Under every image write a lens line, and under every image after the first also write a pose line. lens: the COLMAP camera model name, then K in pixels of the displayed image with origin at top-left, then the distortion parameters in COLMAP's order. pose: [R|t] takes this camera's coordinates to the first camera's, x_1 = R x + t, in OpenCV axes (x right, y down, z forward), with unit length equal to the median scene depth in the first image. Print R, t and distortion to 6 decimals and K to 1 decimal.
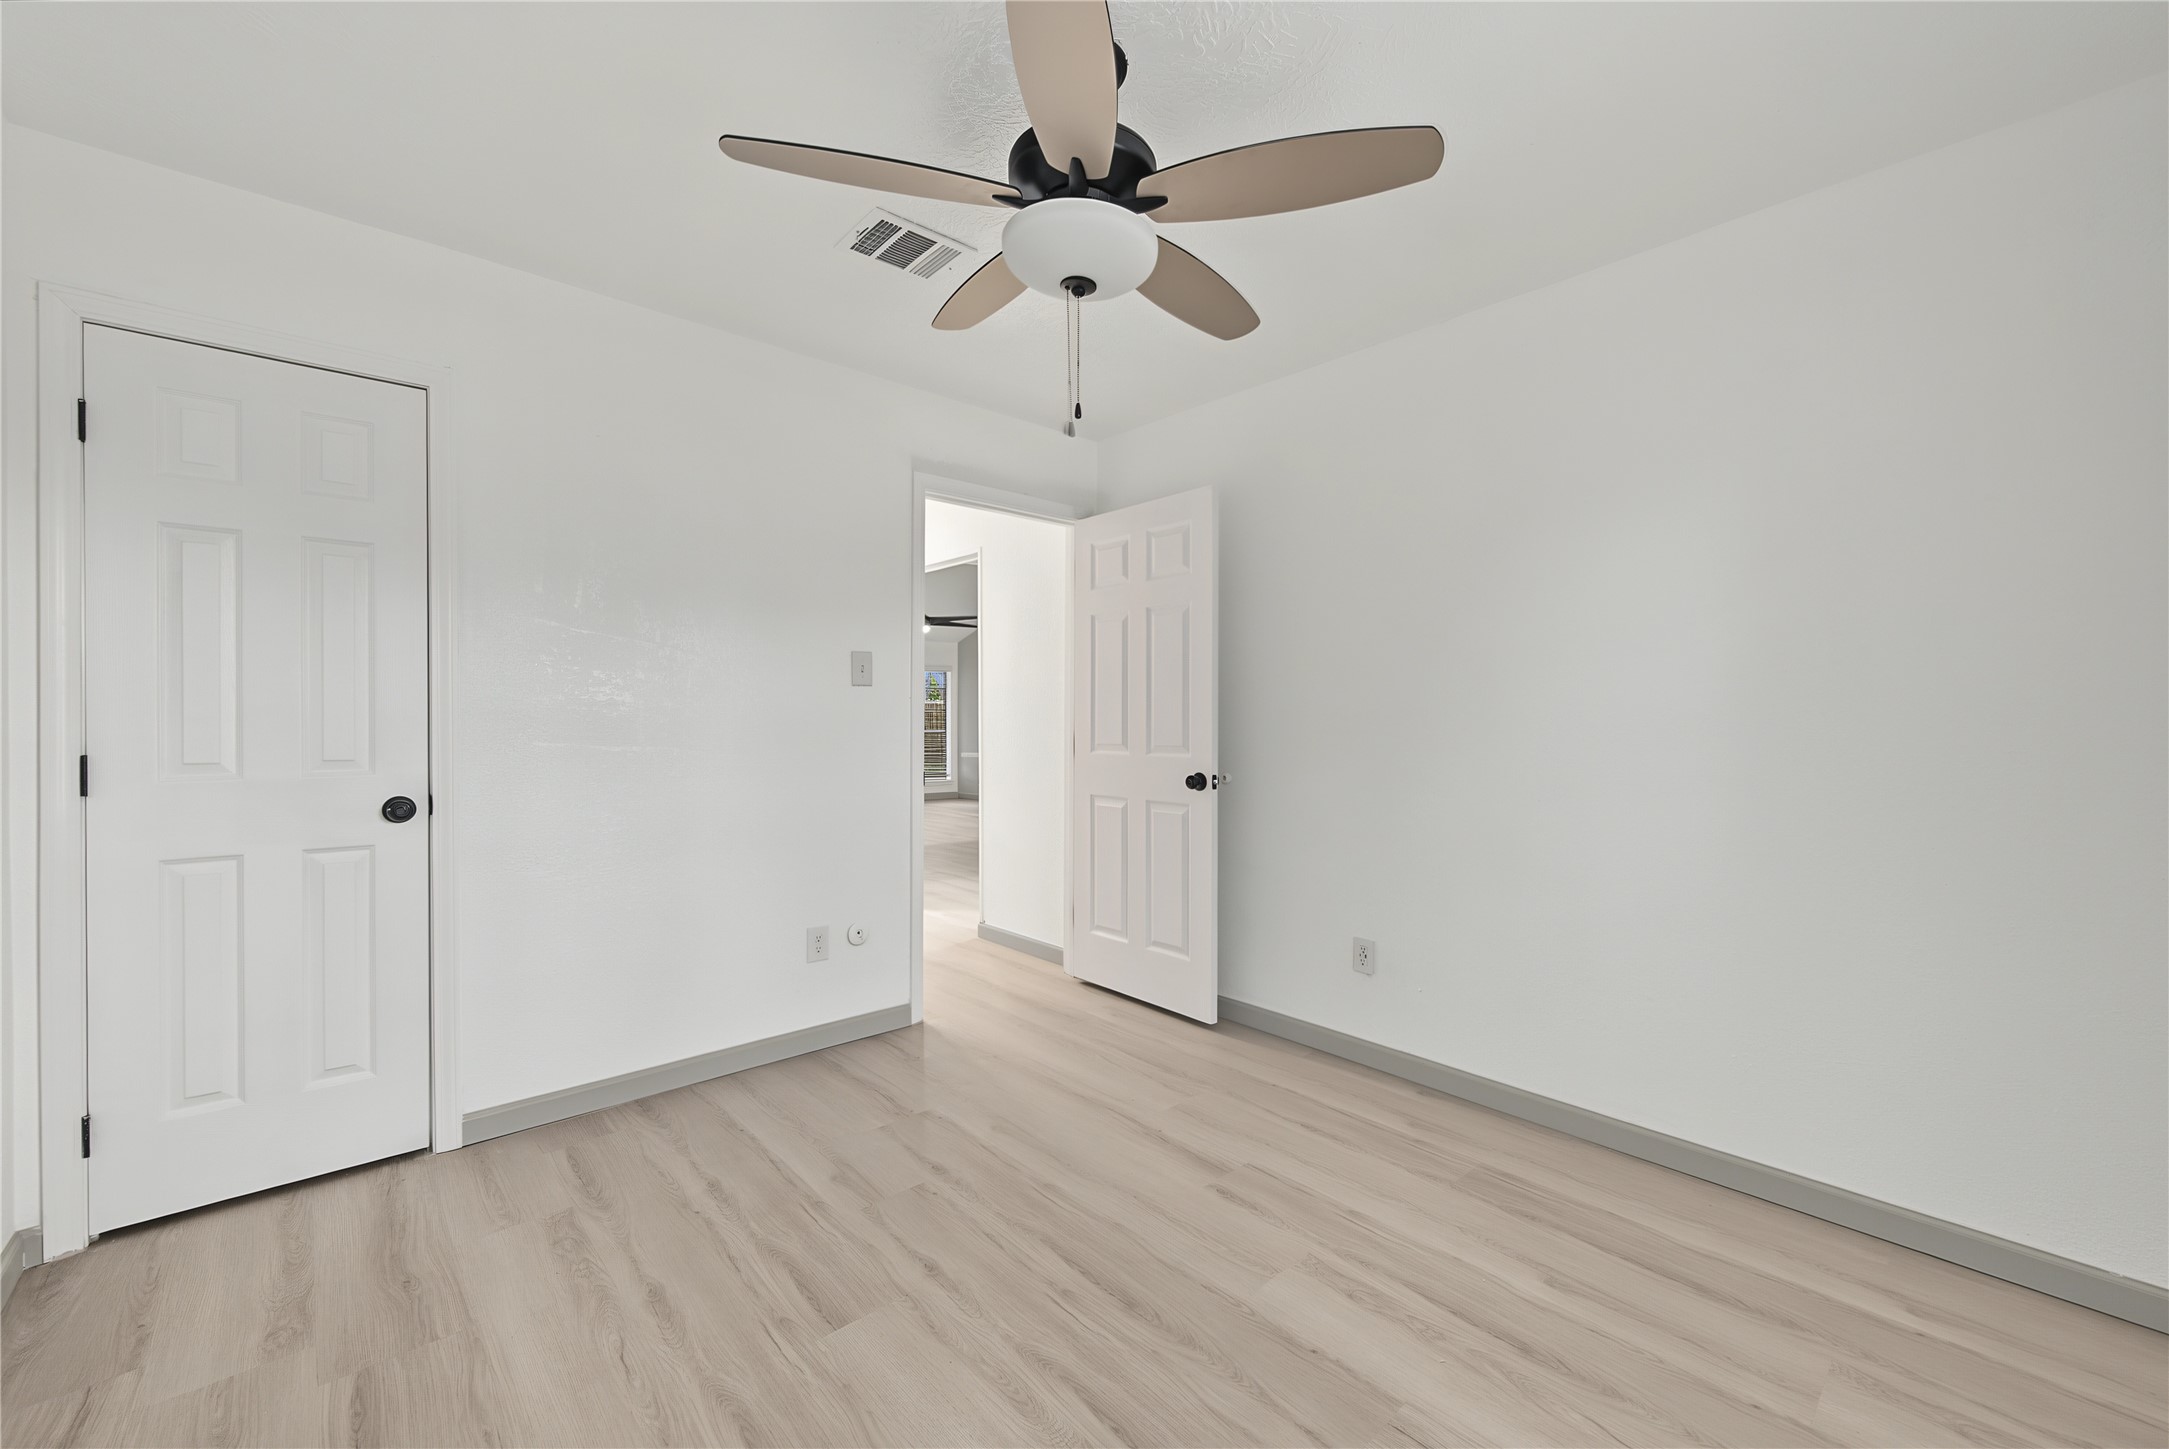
lens RADIAL K [[862.7, 0, 1084.5], [0, 862.7, 724.5], [0, 0, 1]] dist [0.000176, -0.000158]
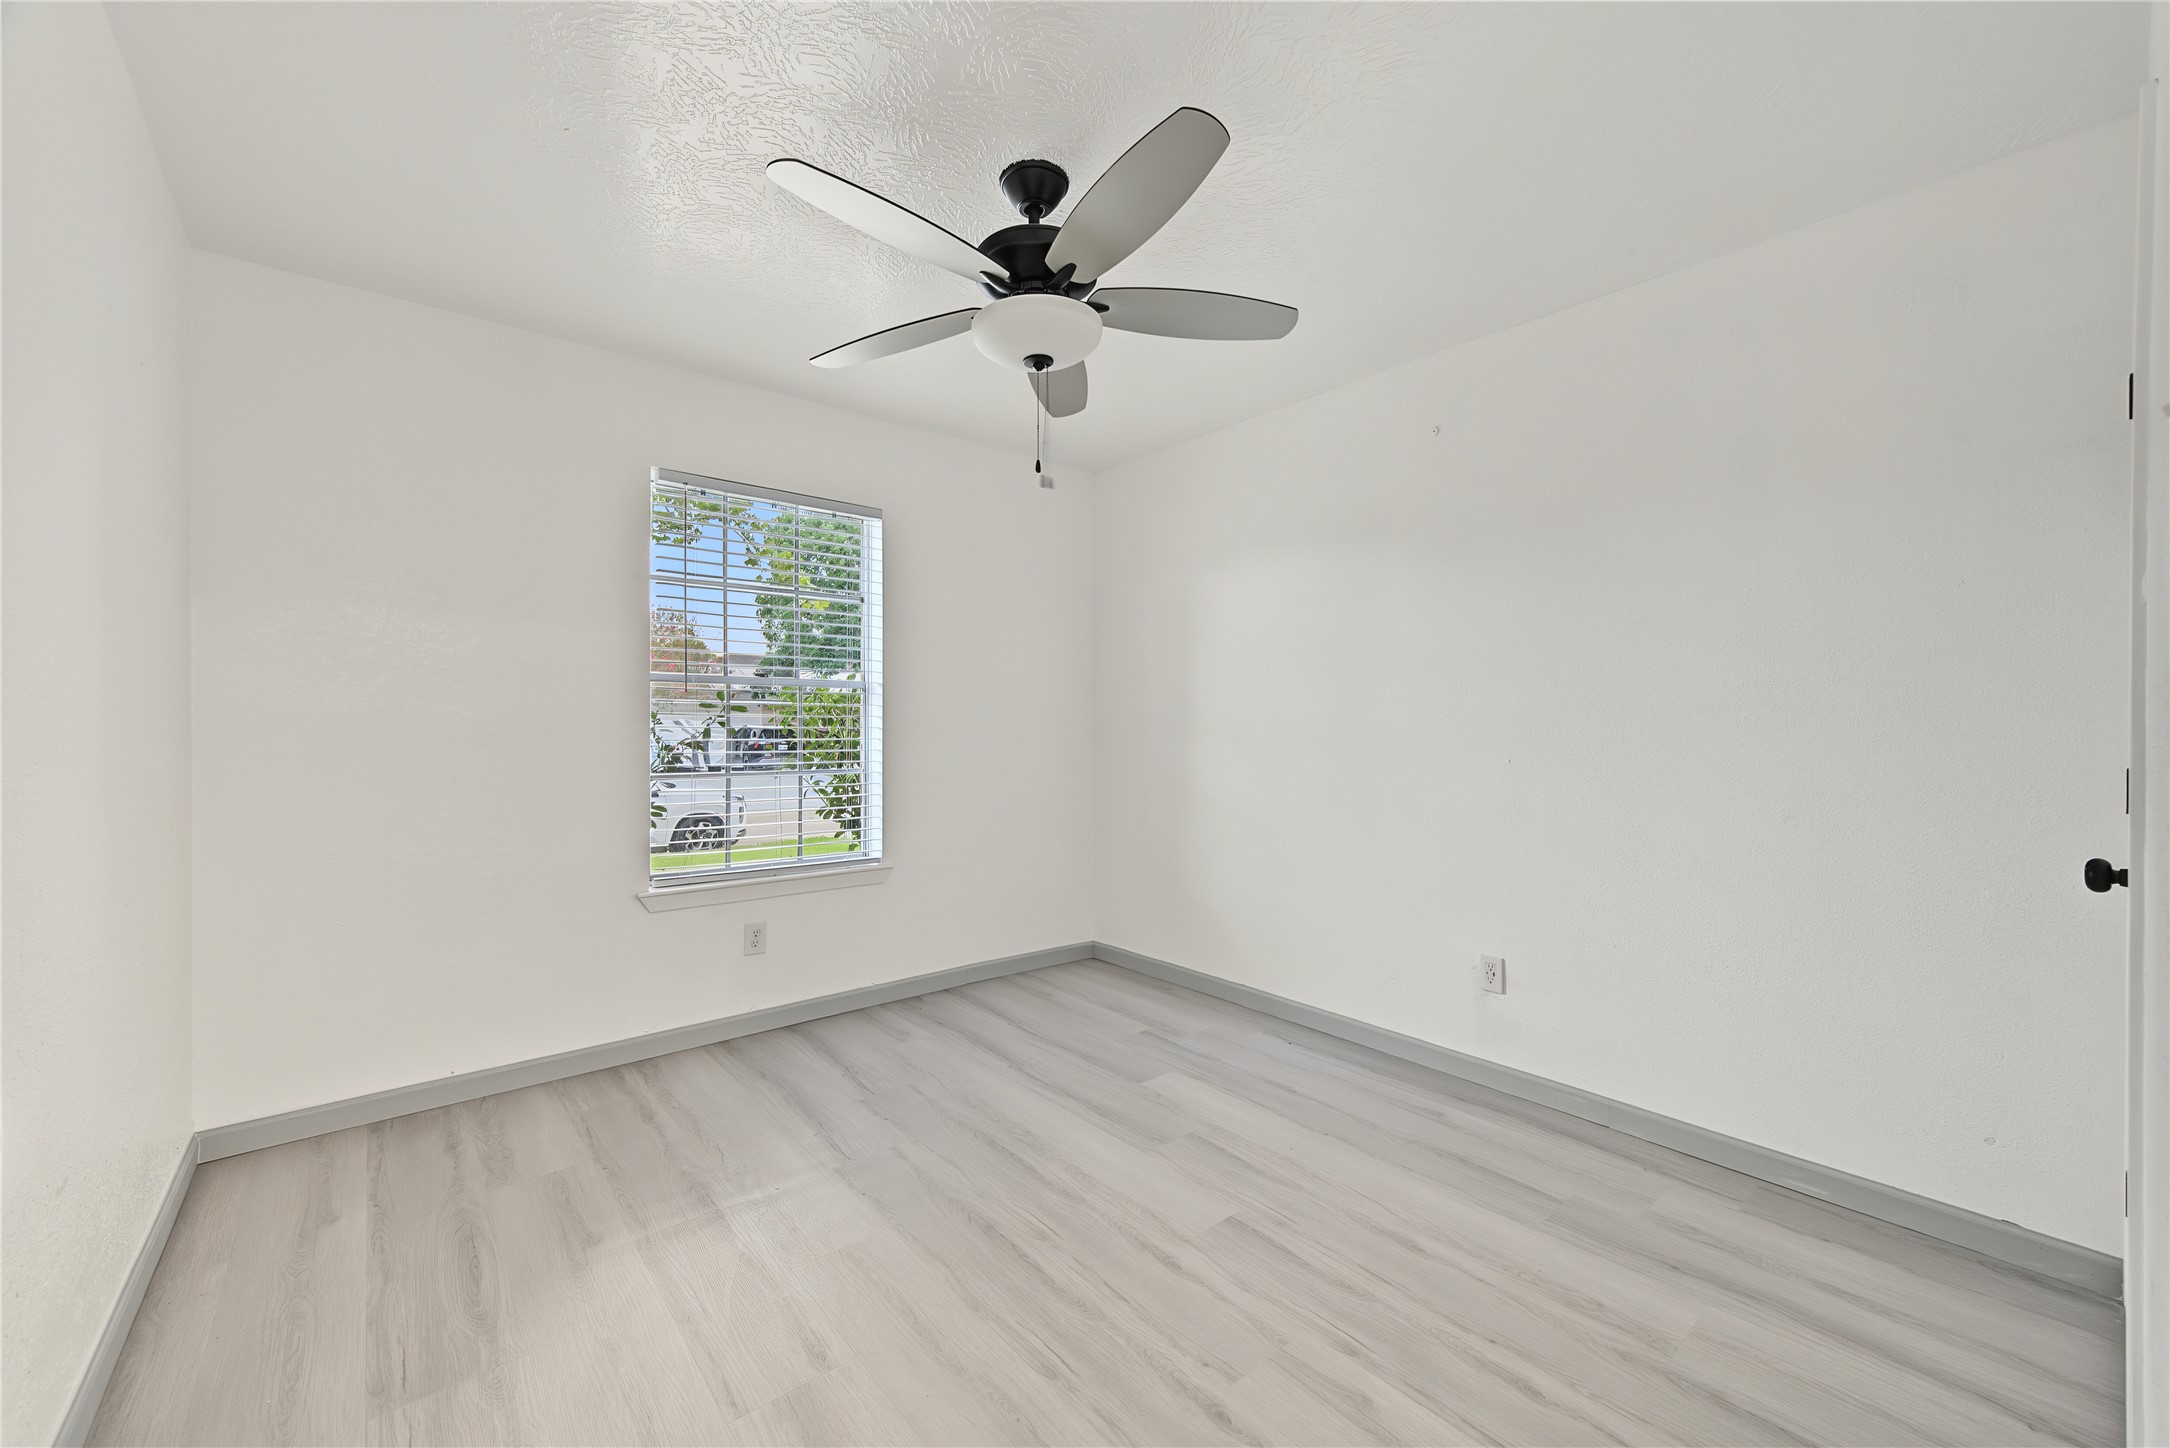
lens RADIAL K [[863.1, 0, 1085.0], [0, 863.1, 724.0], [0, 0, 1]] dist [0.000176, -0.000158]
pose [[-0.999171, -0.002707, 0.040627, -0.118099], [-0.002465, 0.999979, 0.005998, -0.013101], [-0.040643, 0.005893, -0.999156, 2.087200]]
